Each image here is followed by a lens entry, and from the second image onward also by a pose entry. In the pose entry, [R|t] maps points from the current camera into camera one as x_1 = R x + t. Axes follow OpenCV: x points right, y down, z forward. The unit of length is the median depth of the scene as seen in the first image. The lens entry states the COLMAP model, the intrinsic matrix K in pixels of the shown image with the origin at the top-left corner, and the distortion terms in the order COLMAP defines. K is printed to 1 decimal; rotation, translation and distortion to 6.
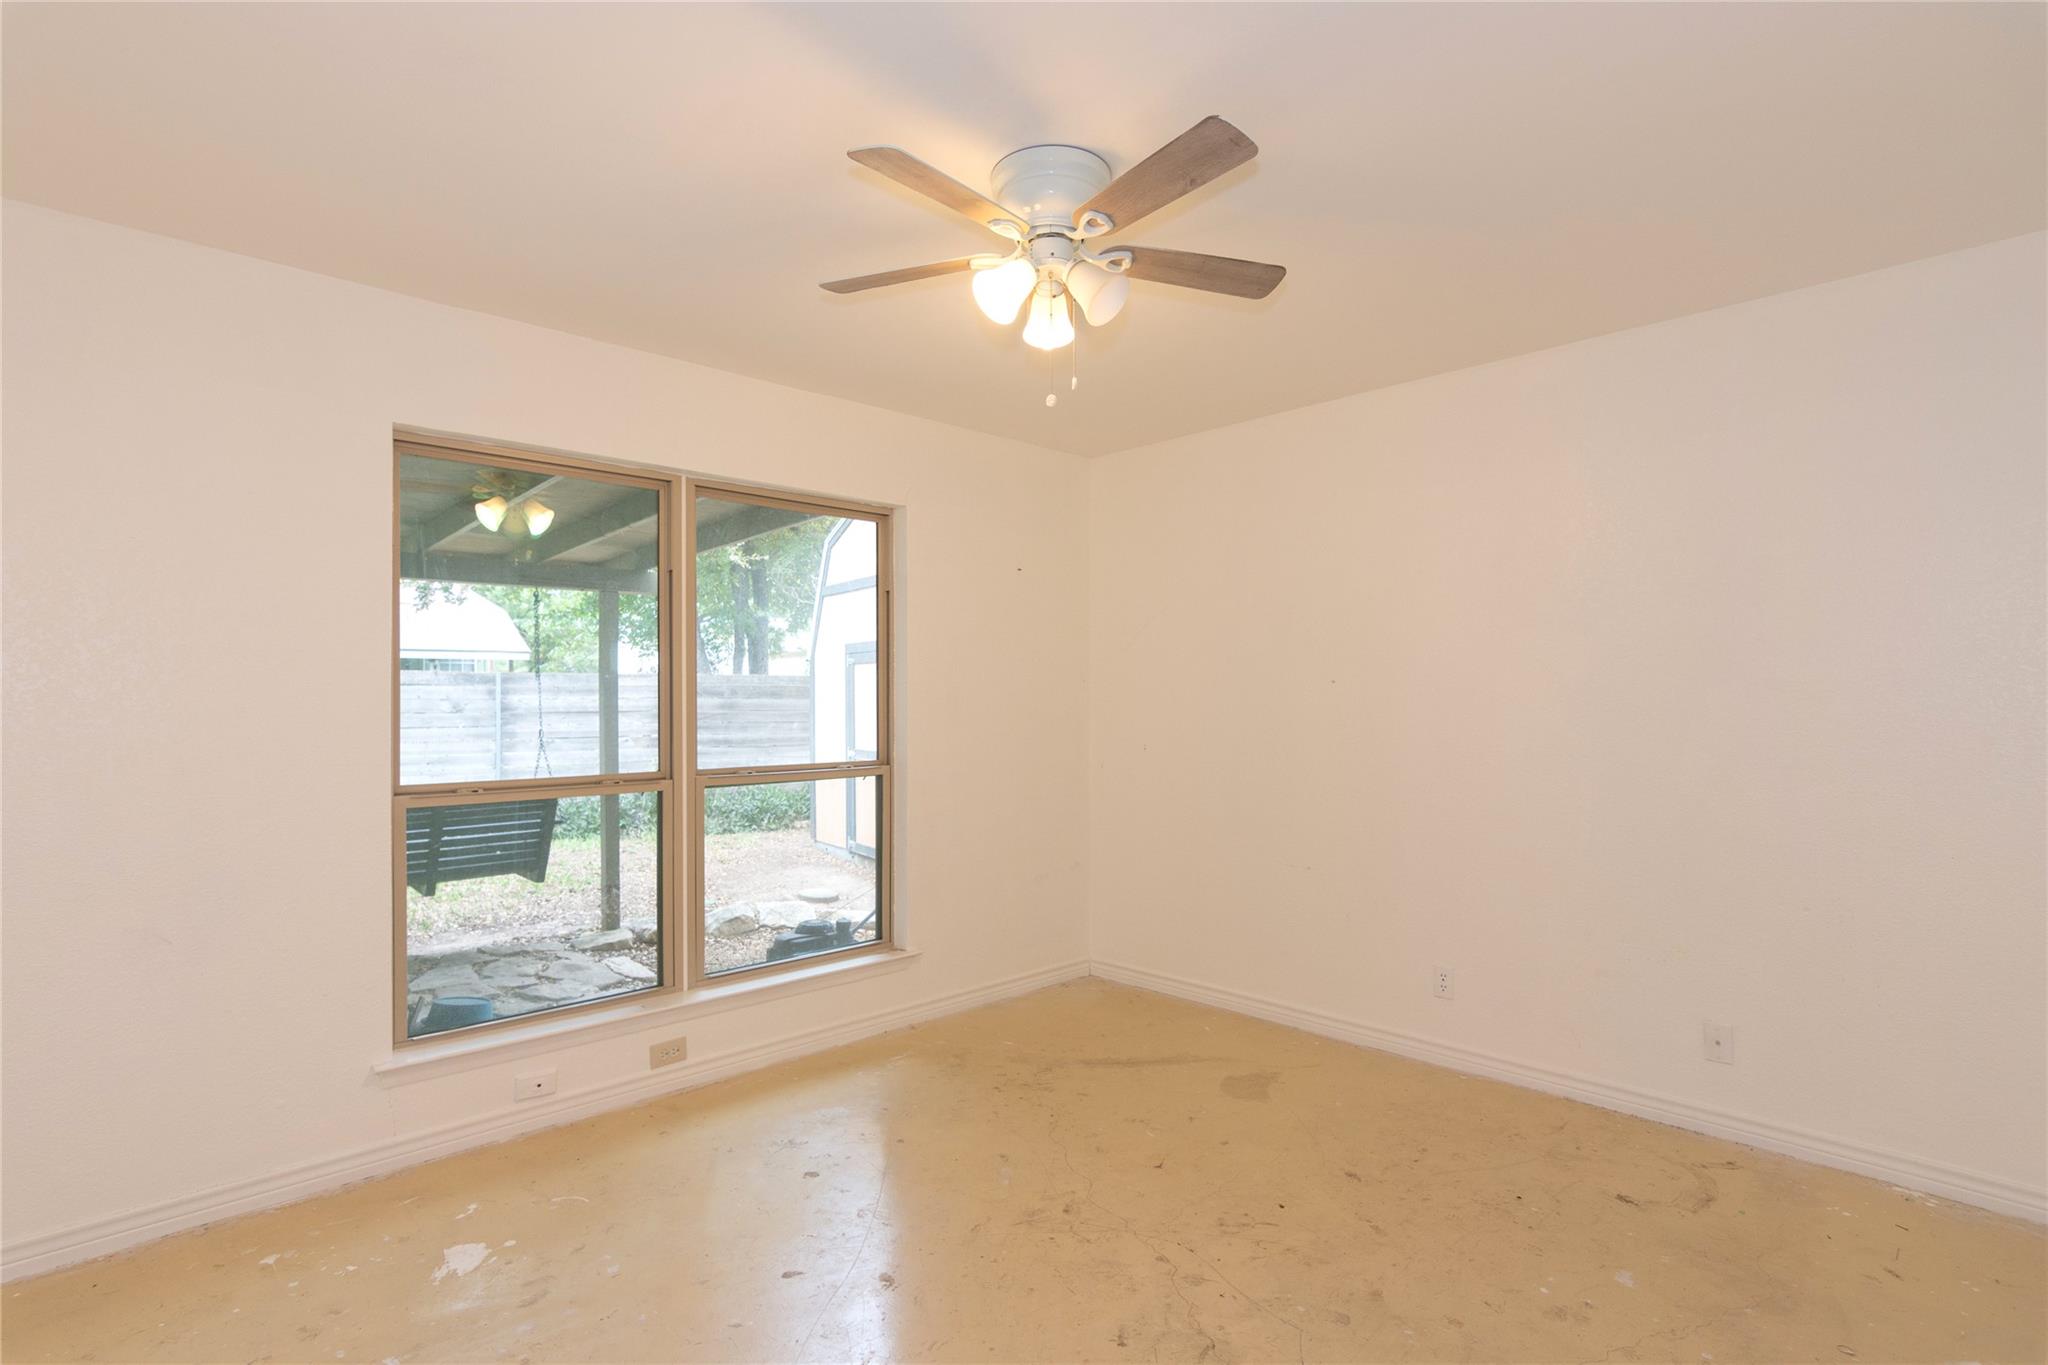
lens RADIAL K [[991.3, 0, 1012.9], [0, 991.3, 688.6], [0, 0, 1]] dist [-0.003475, 0.003519]
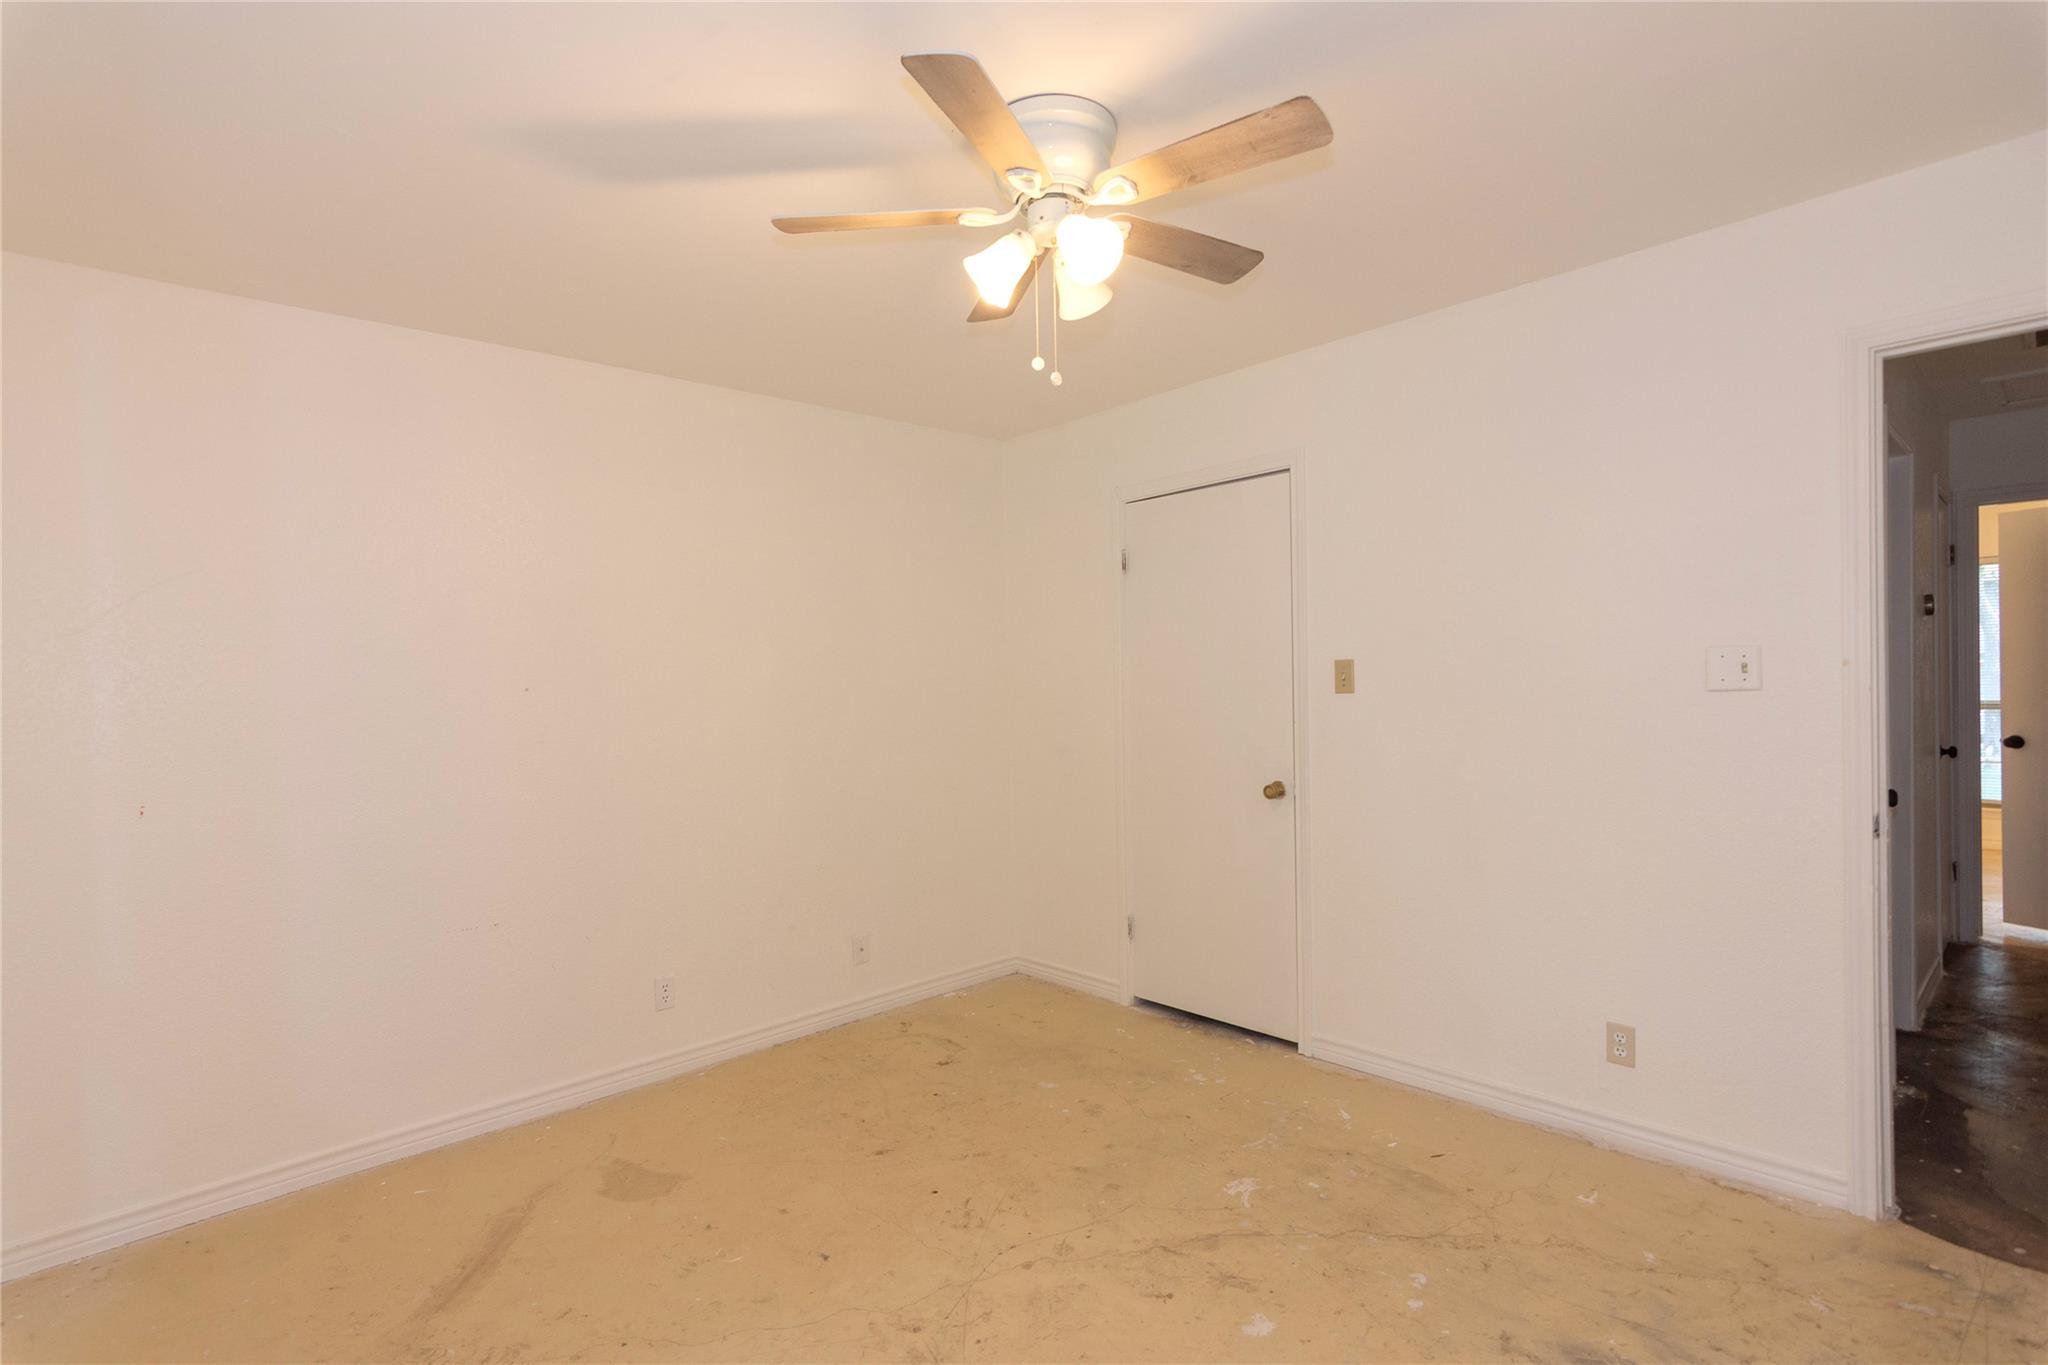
lens RADIAL K [[991.3, 0, 1013.4], [0, 991.3, 683.2], [0, 0, 1]] dist [-0.003475, 0.003519]
pose [[0.020039, -0.004420, 0.999789, -0.694848], [0.015814, 0.999867, 0.004104, -0.011497], [-0.999674, 0.015728, 0.020107, 0.811883]]
